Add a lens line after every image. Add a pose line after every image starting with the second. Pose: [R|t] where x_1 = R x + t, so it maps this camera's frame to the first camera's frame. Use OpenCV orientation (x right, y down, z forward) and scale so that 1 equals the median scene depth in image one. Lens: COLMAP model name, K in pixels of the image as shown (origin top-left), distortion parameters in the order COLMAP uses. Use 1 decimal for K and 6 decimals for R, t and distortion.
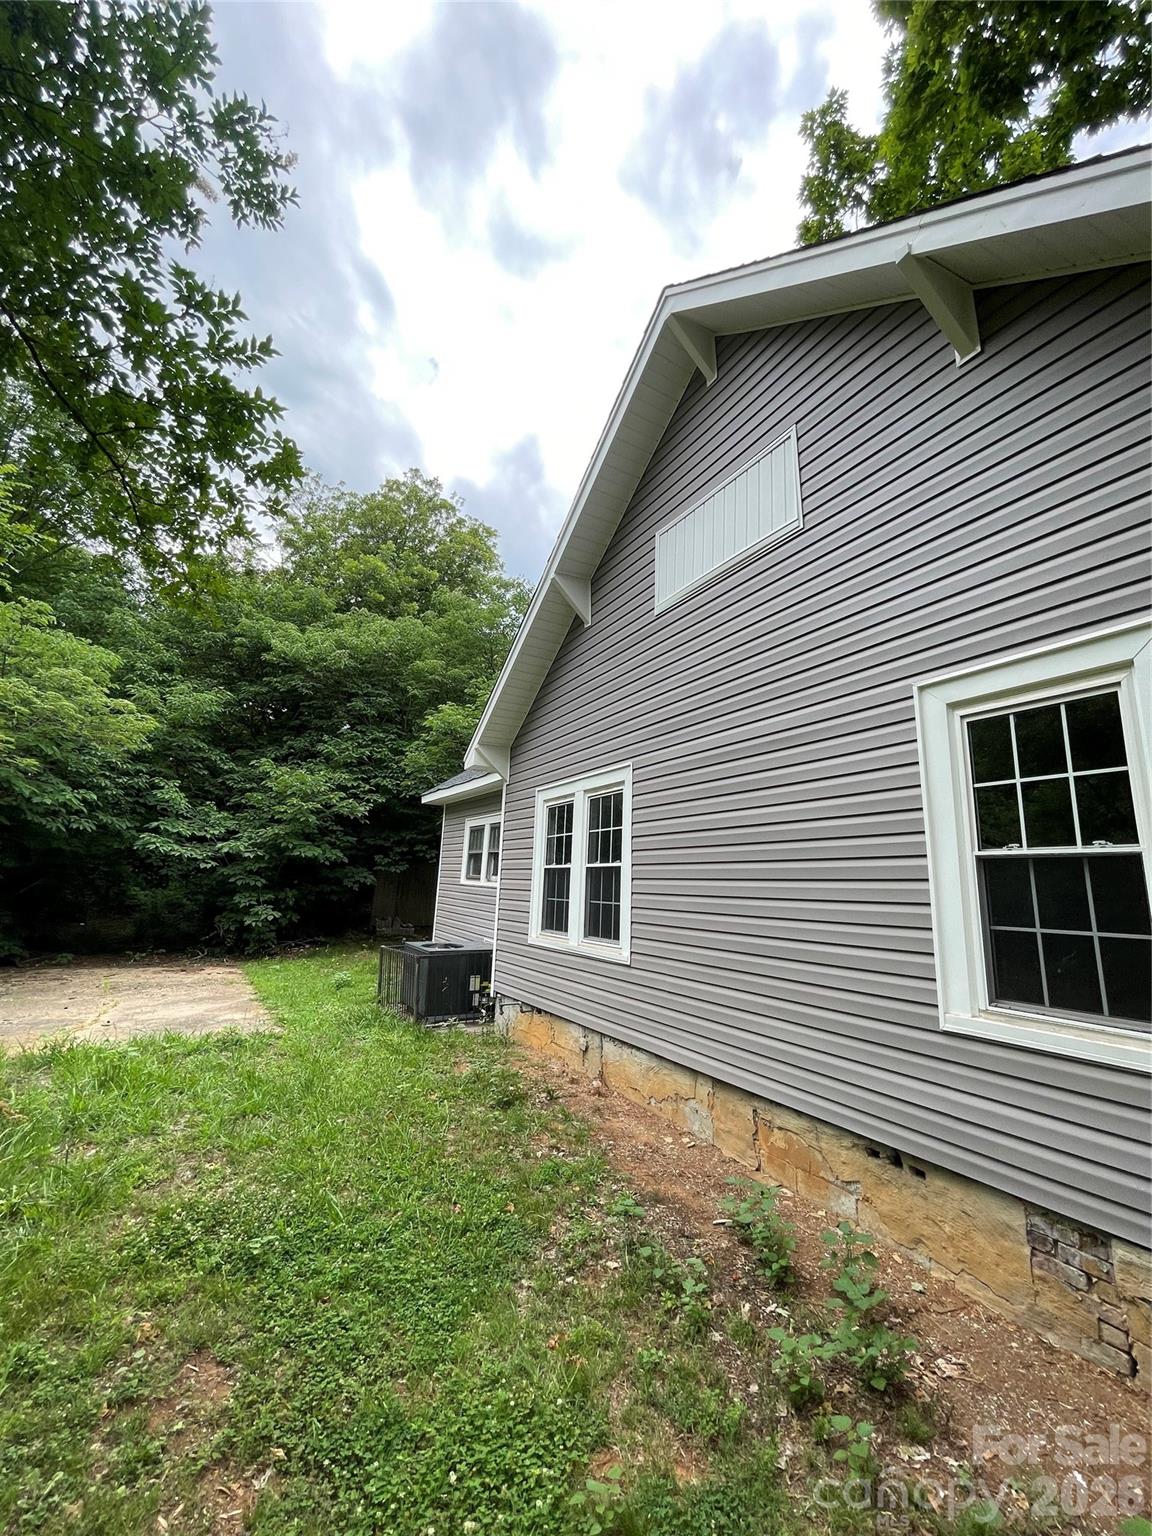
lens RADIAL K [[629.5, 0, 576.0], [0, 629.5, 768.0], [0, 0, 1]] dist [-0.000536, -0.000016]
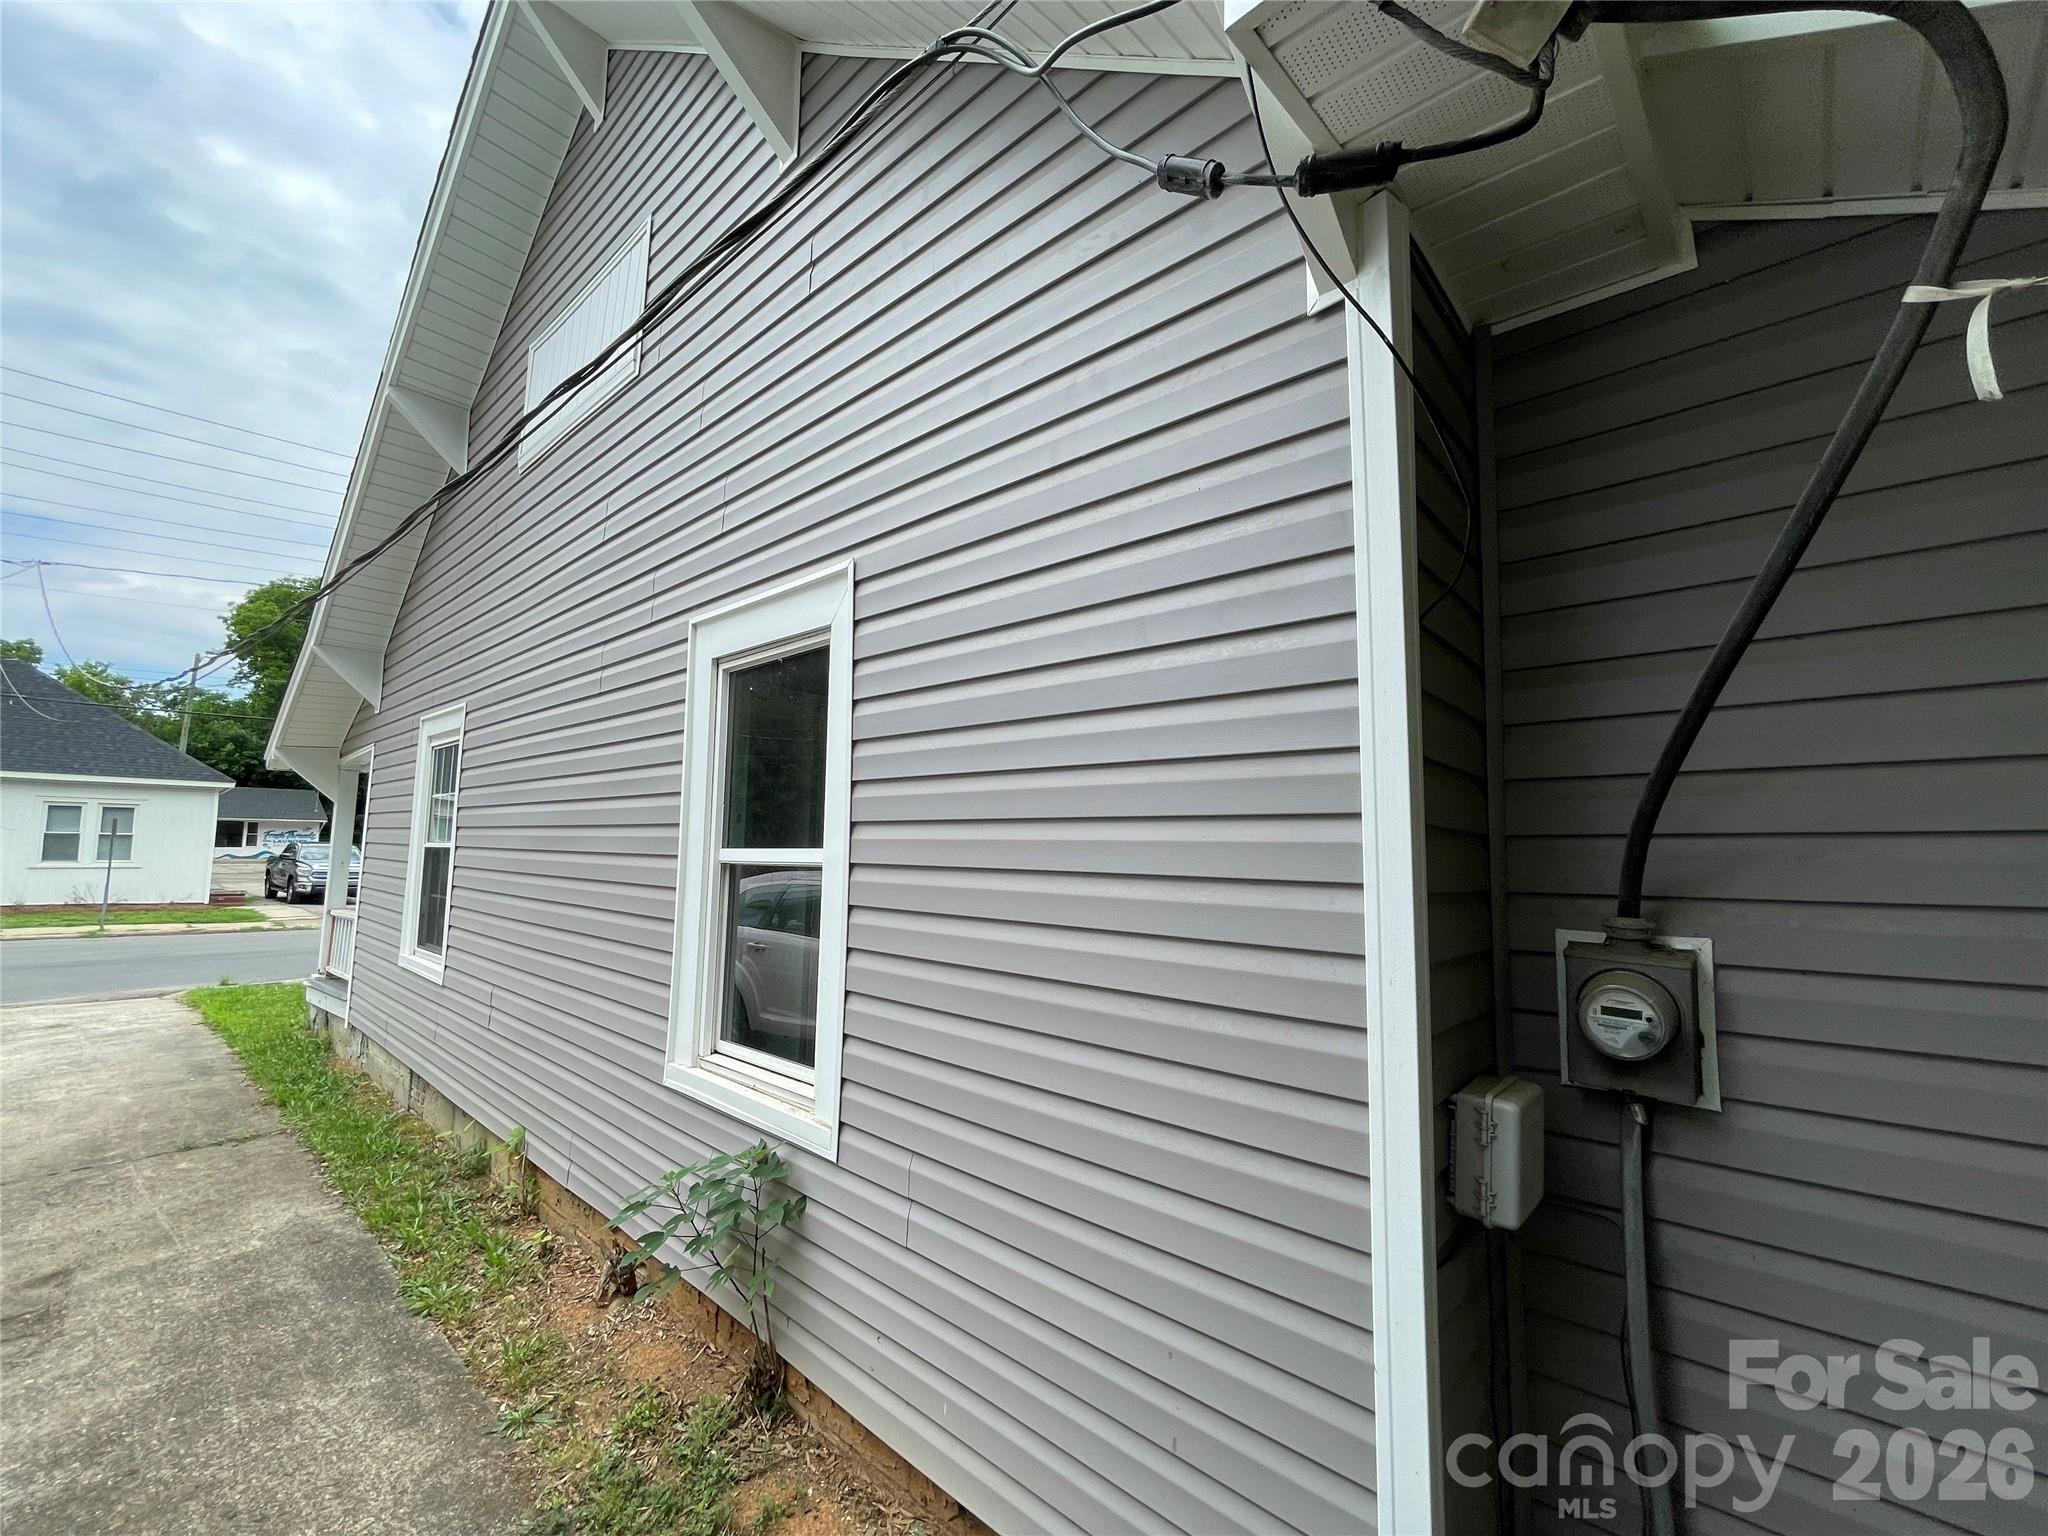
lens RADIAL K [[839.4, 0, 1024.0], [0, 839.4, 768.0], [0, 0, 1]] dist [-0.000536, -0.000016]
pose [[0.944565, 0.006752, 0.328255, 0.029574], [-0.040046, 0.994693, 0.094774, 0.053540], [-0.325873, -0.102665, 0.939823, 0.533463]]
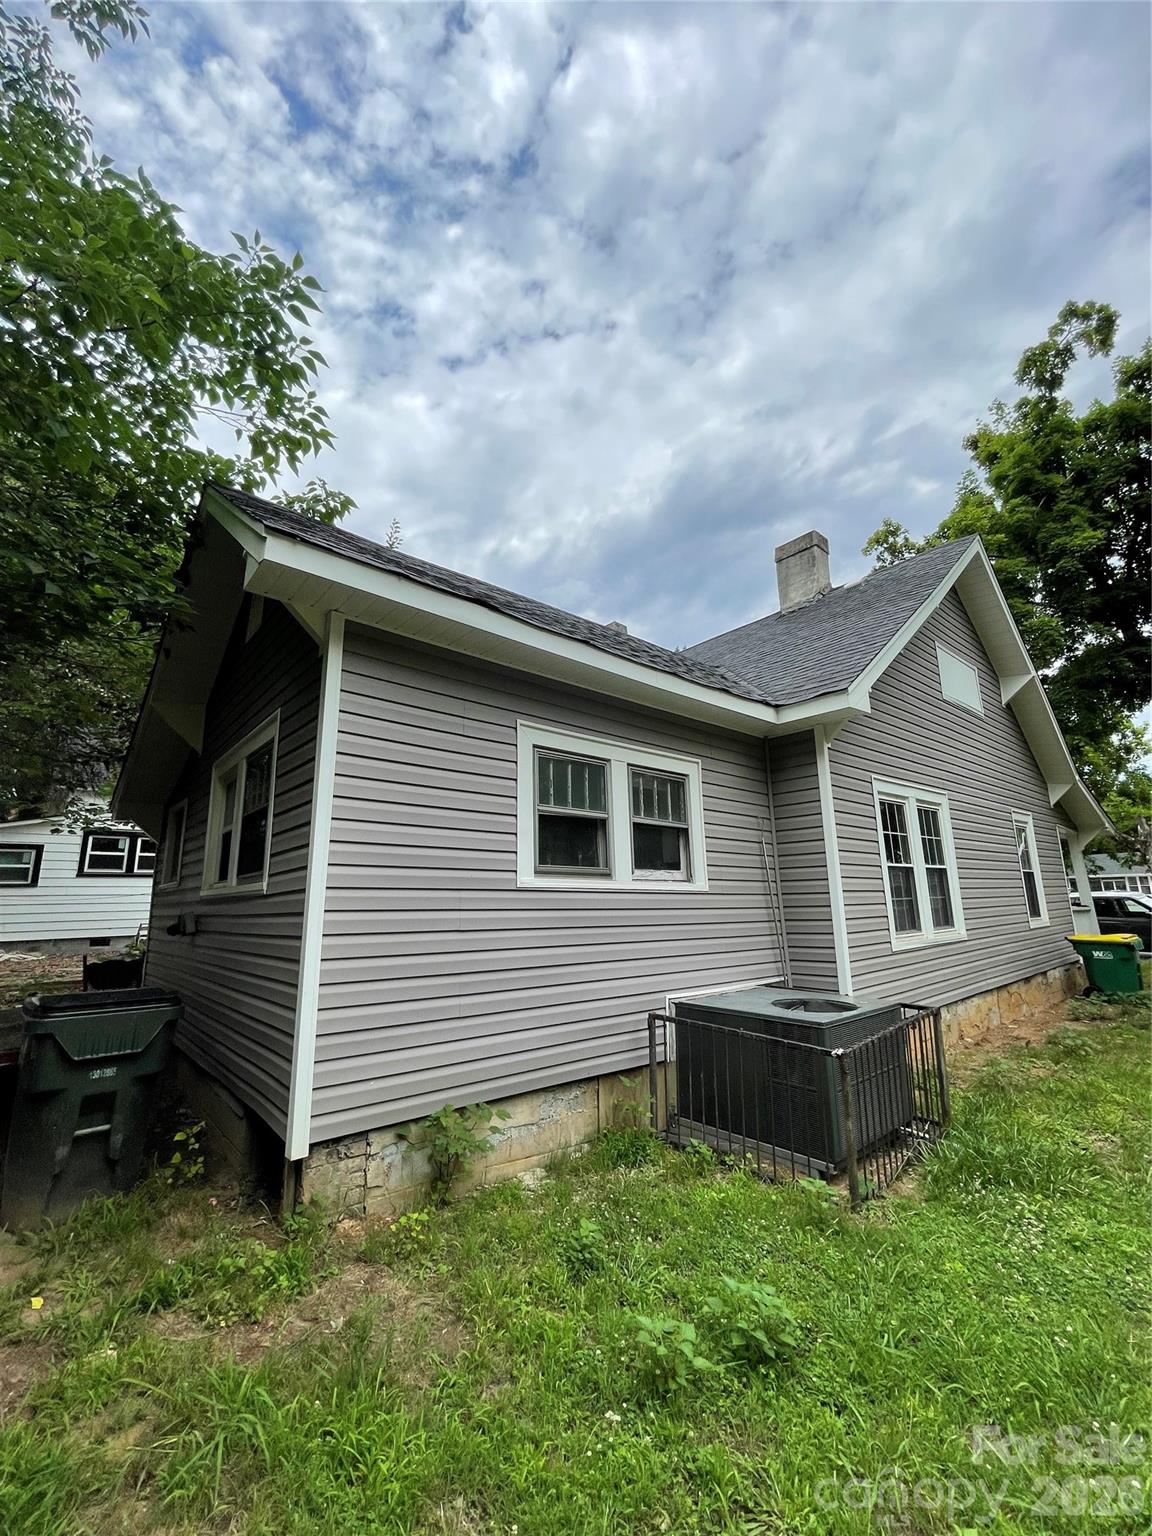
lens RADIAL K [[629.5, 0, 576.0], [0, 629.5, 768.0], [0, 0, 1]] dist [-0.000536, -0.000016]
pose [[-0.210156, 0.184596, 0.960083, -1.038208], [-0.161773, 0.961910, -0.220359, 0.359734], [-0.964191, -0.201625, -0.172289, 1.960254]]
